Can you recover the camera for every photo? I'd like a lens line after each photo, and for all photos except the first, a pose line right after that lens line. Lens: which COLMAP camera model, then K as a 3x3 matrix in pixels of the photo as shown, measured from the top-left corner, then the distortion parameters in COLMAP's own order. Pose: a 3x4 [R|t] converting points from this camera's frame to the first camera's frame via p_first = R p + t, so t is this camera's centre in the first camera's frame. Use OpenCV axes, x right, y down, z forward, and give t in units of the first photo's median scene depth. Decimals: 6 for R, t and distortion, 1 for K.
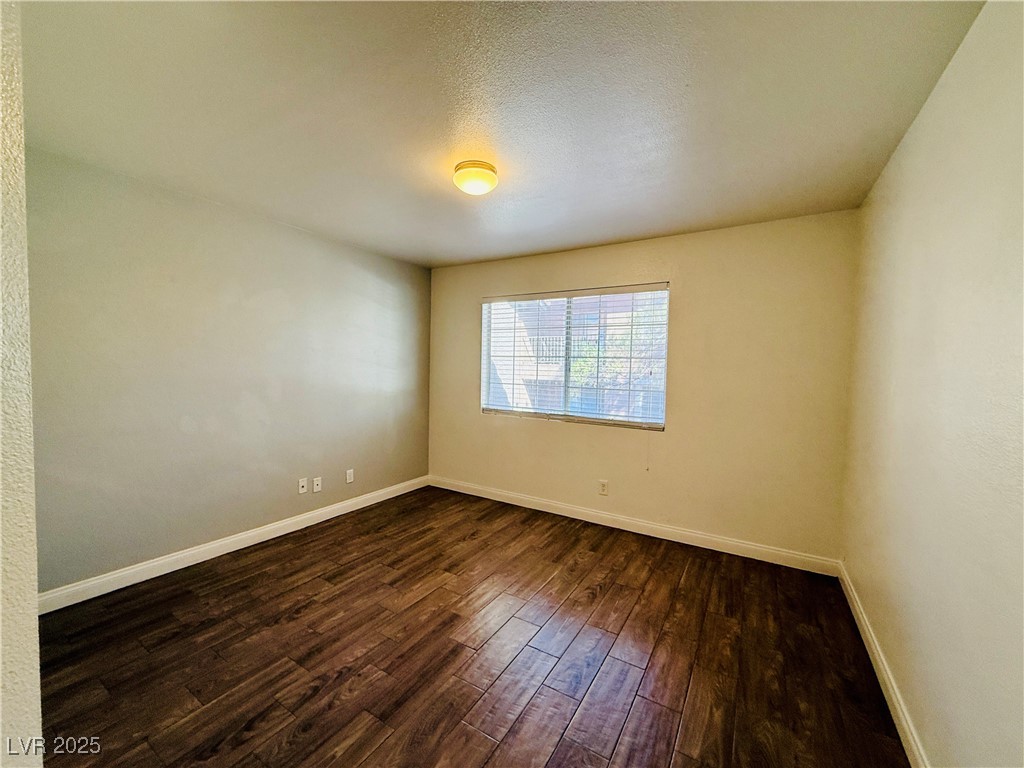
lens RADIAL K [[407.7, 0, 512.8], [0, 407.7, 383.9], [0, 0, 1]] dist [0.004195, 0.000394]
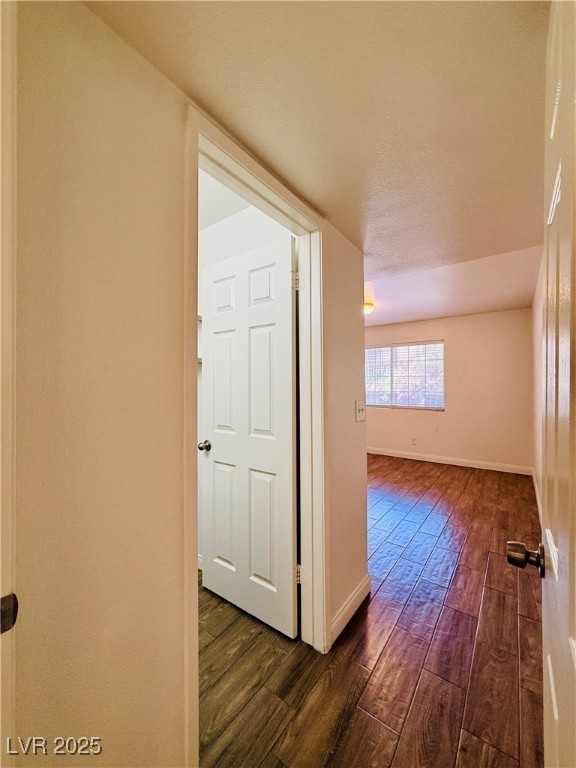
lens RADIAL K [[305.8, 0, 287.6], [0, 305.8, 384.2], [0, 0, 1]] dist [0.004195, 0.000394]
pose [[0.995666, -0.022818, -0.090159, -0.298564], [0.019492, 0.999103, -0.037603, 0.021509], [0.090937, 0.035682, 0.995217, -0.673476]]
